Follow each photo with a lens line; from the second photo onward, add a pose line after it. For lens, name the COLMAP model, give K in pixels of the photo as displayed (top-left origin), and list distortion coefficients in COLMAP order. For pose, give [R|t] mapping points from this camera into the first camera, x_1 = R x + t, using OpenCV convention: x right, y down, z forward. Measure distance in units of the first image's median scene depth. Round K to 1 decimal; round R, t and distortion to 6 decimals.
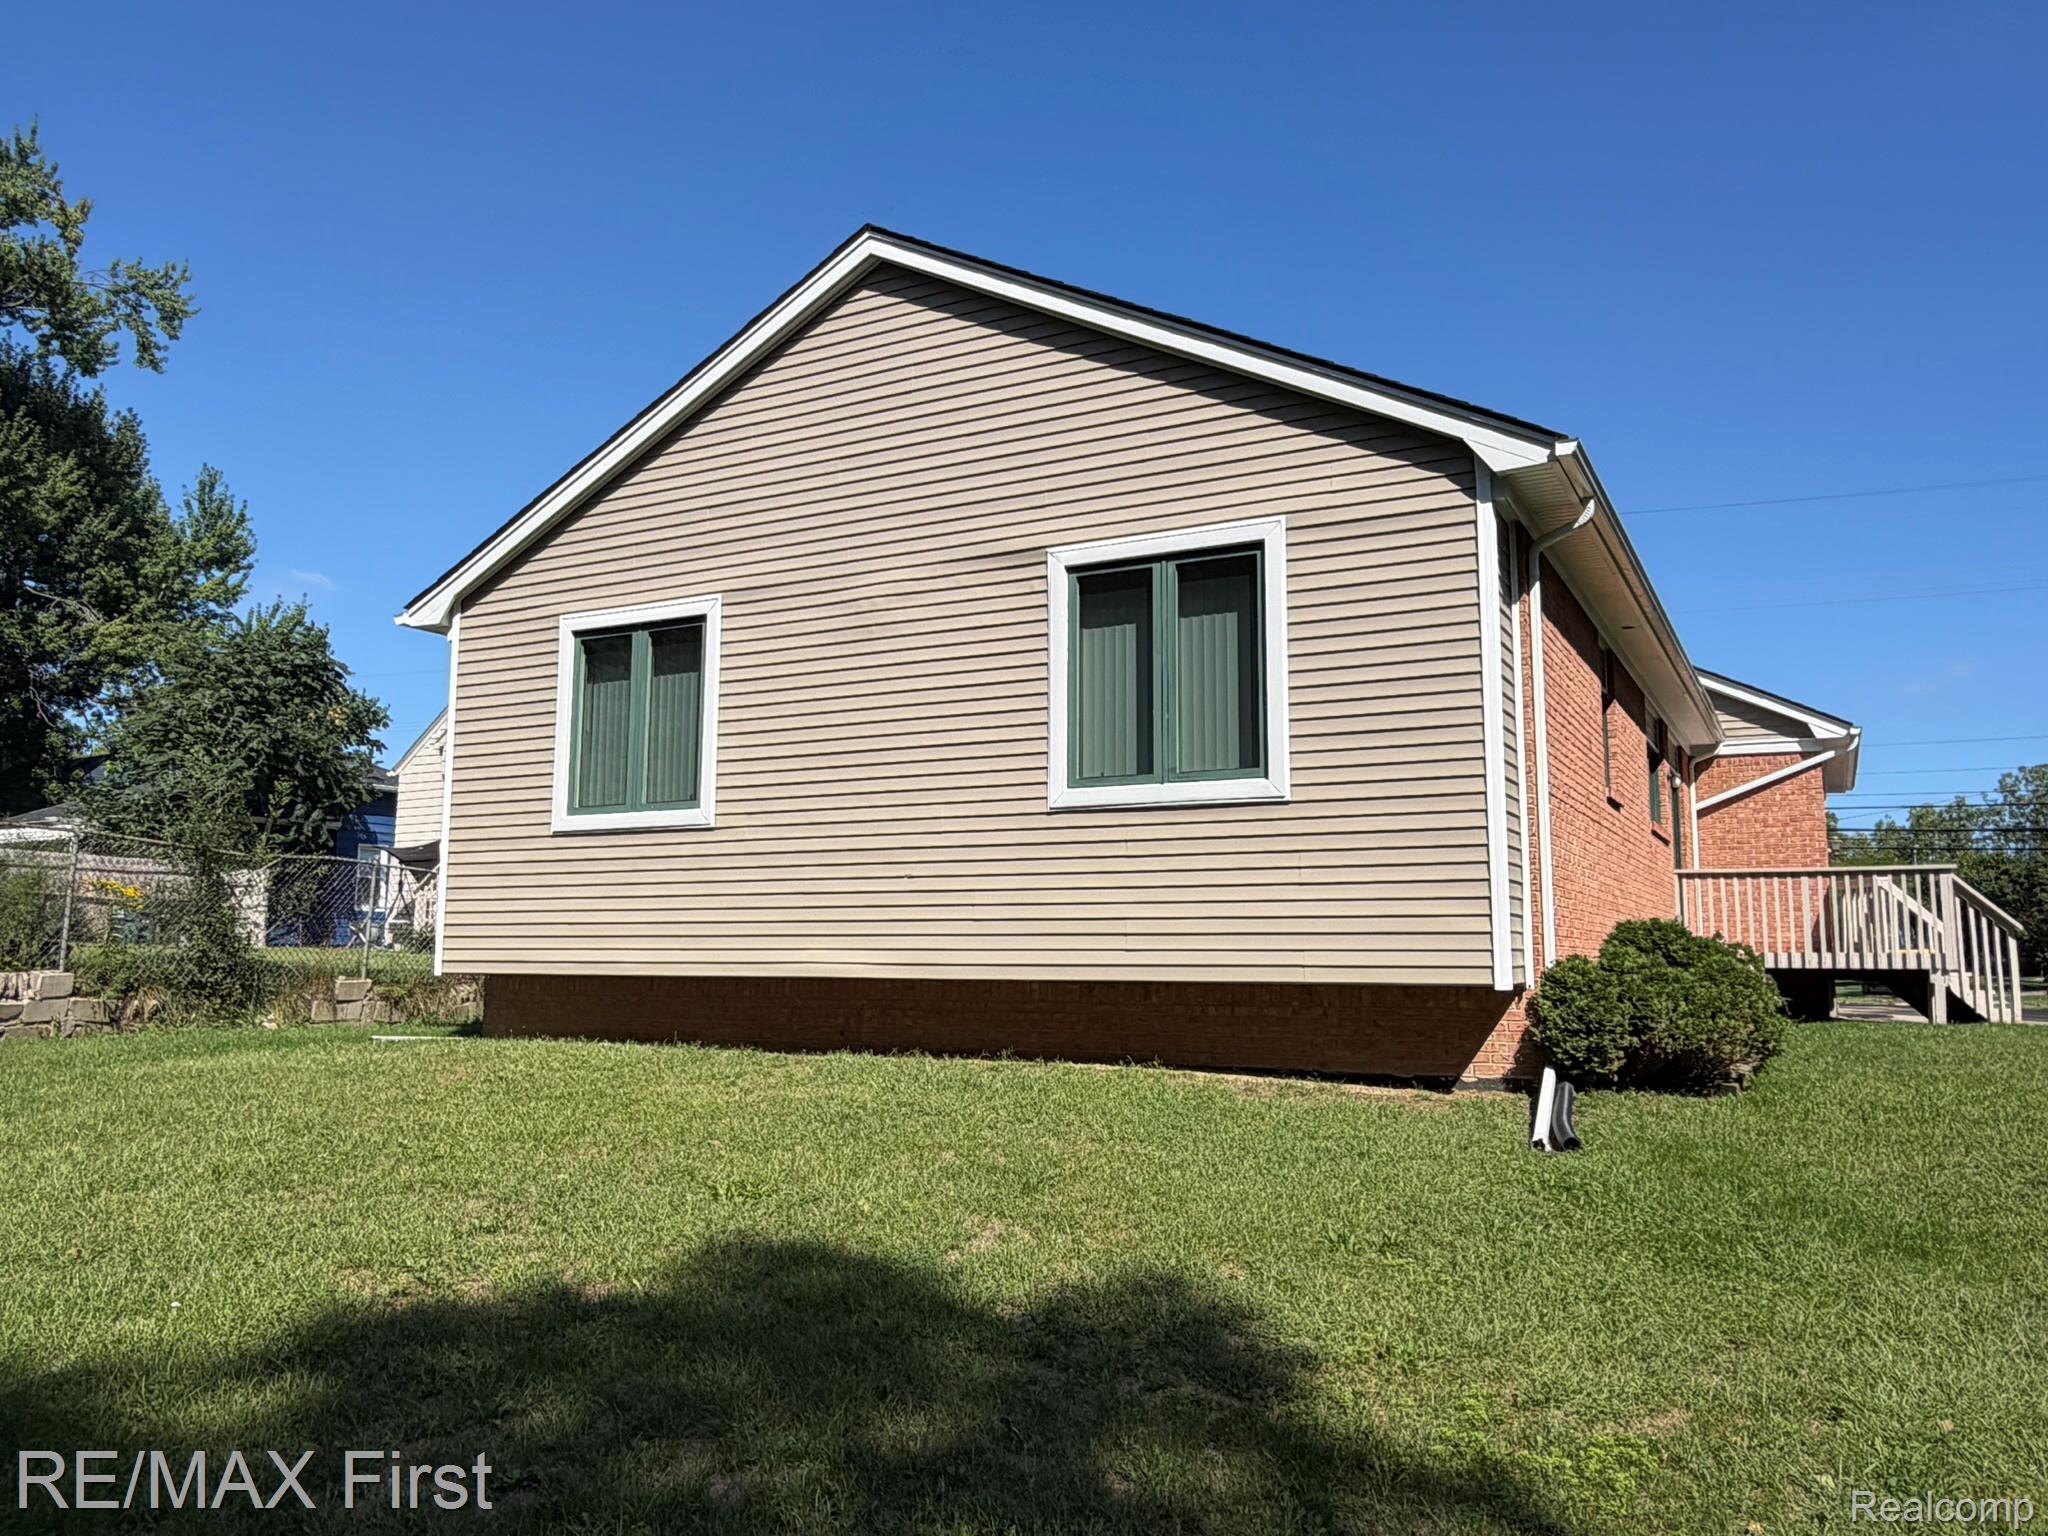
lens RADIAL K [[1515.9, 0, 1023.4], [0, 1515.9, 769.0], [0, 0, 1]] dist [-0.010703, 0.008202]
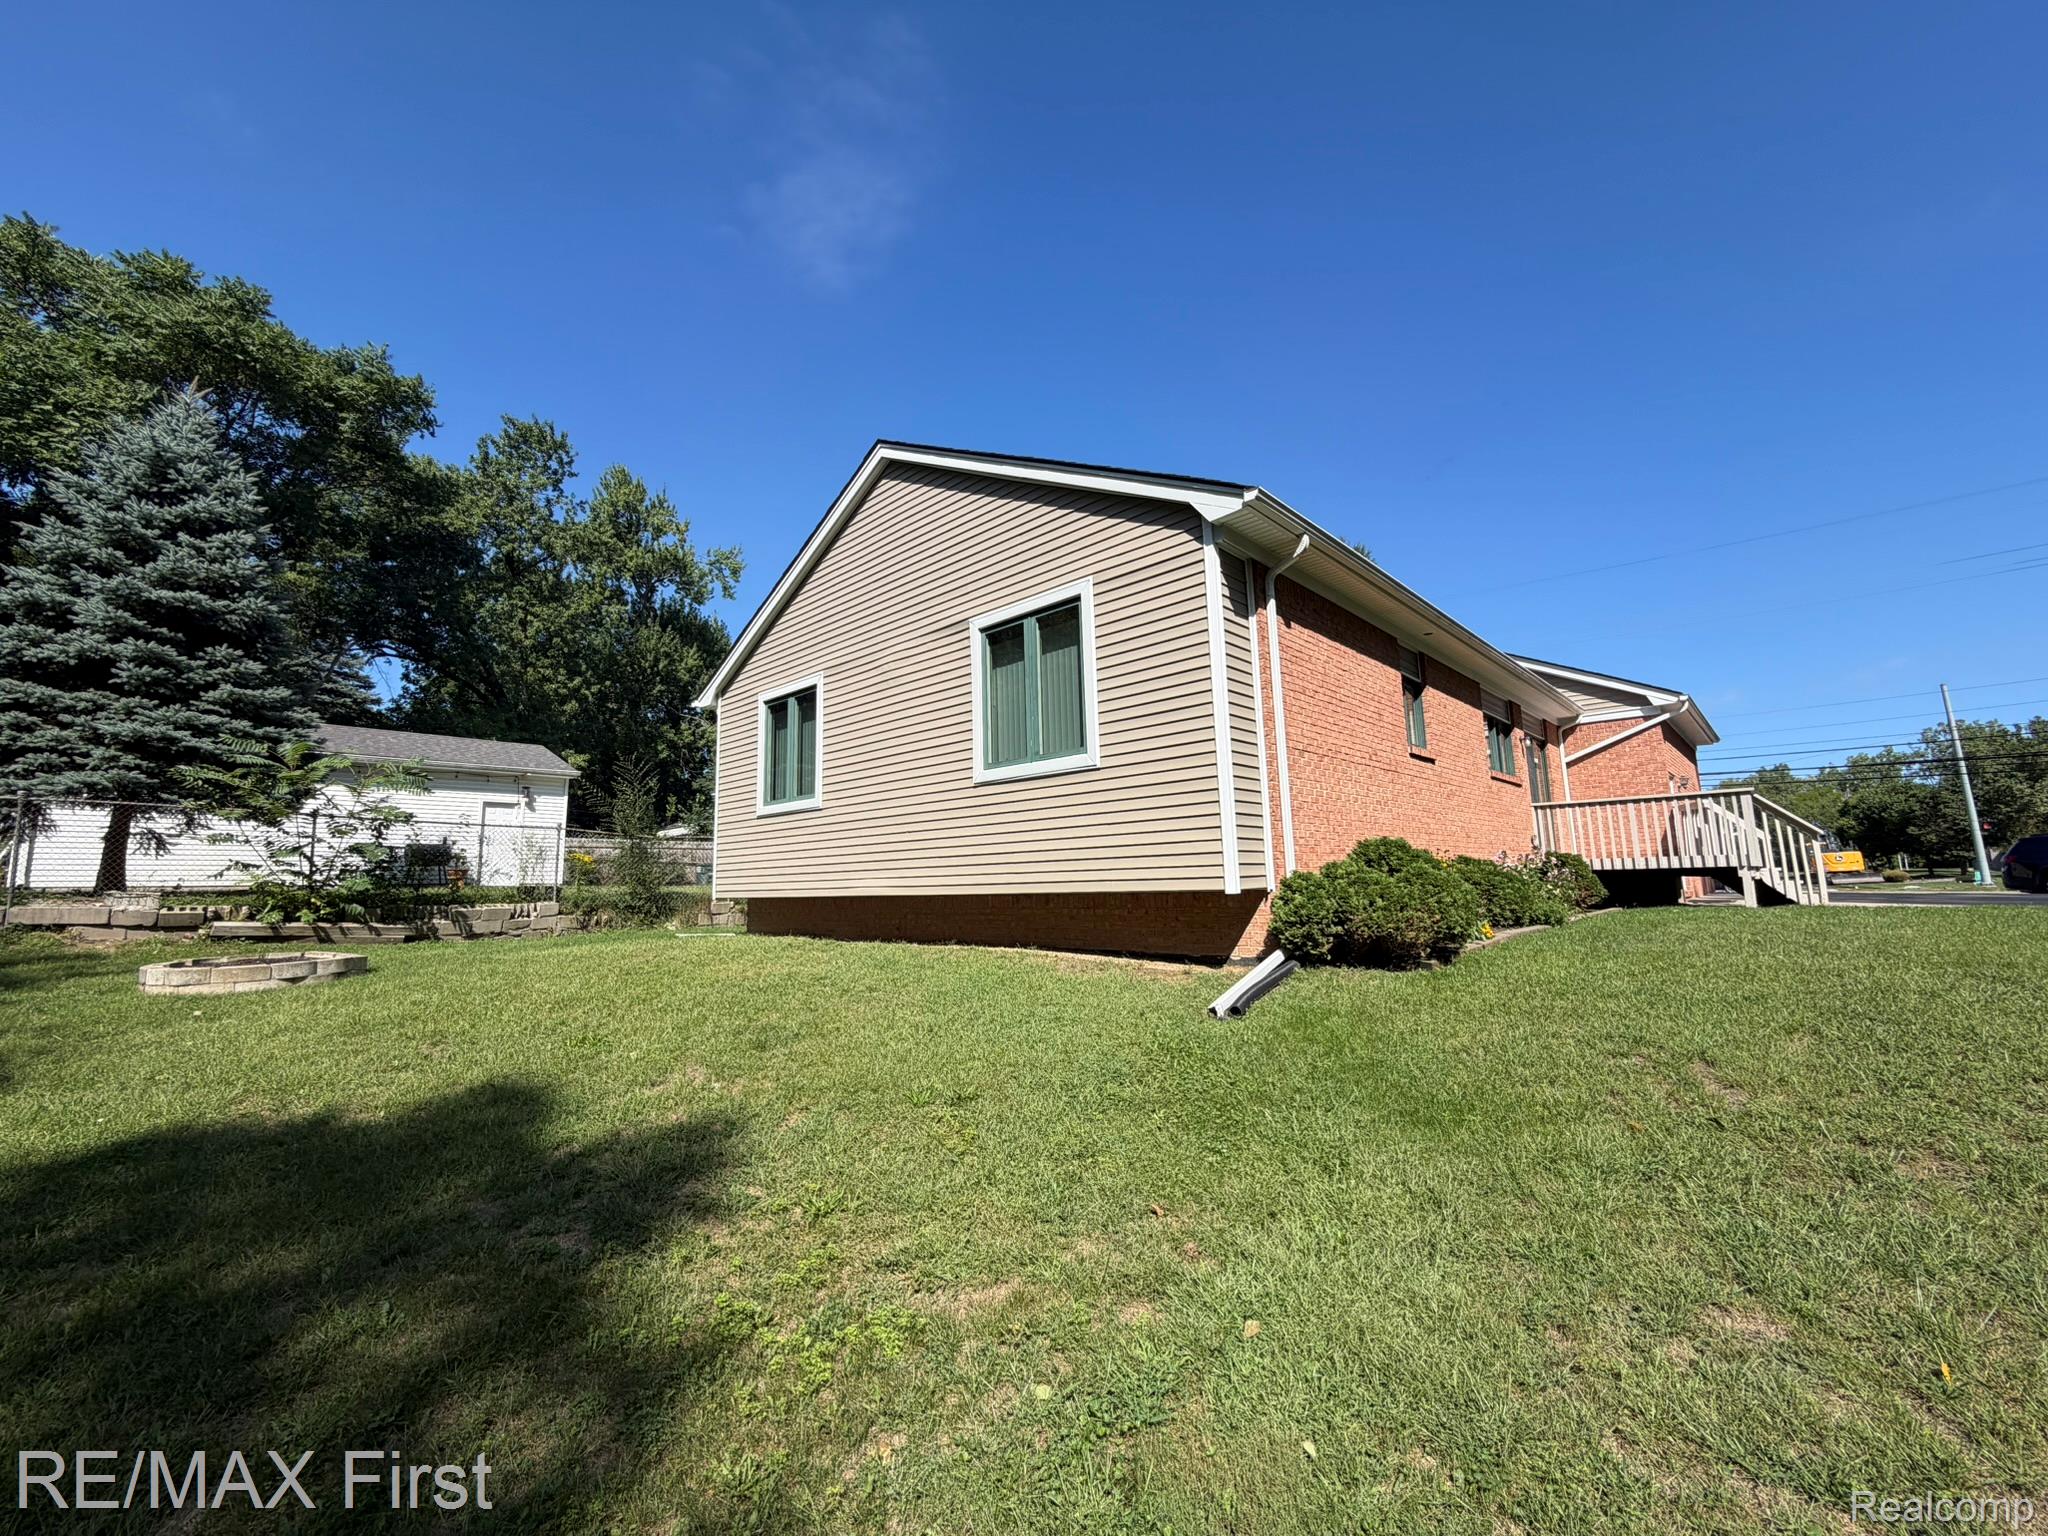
lens RADIAL K [[818.3, 0, 1022.0], [0, 818.3, 766.1], [0, 0, 1]] dist [-0.001906, 0.000928]
pose [[0.962410, -0.067598, -0.263053, 0.251048], [0.063771, 0.997698, -0.023069, 0.026548], [0.264007, 0.005427, 0.964505, 0.175129]]
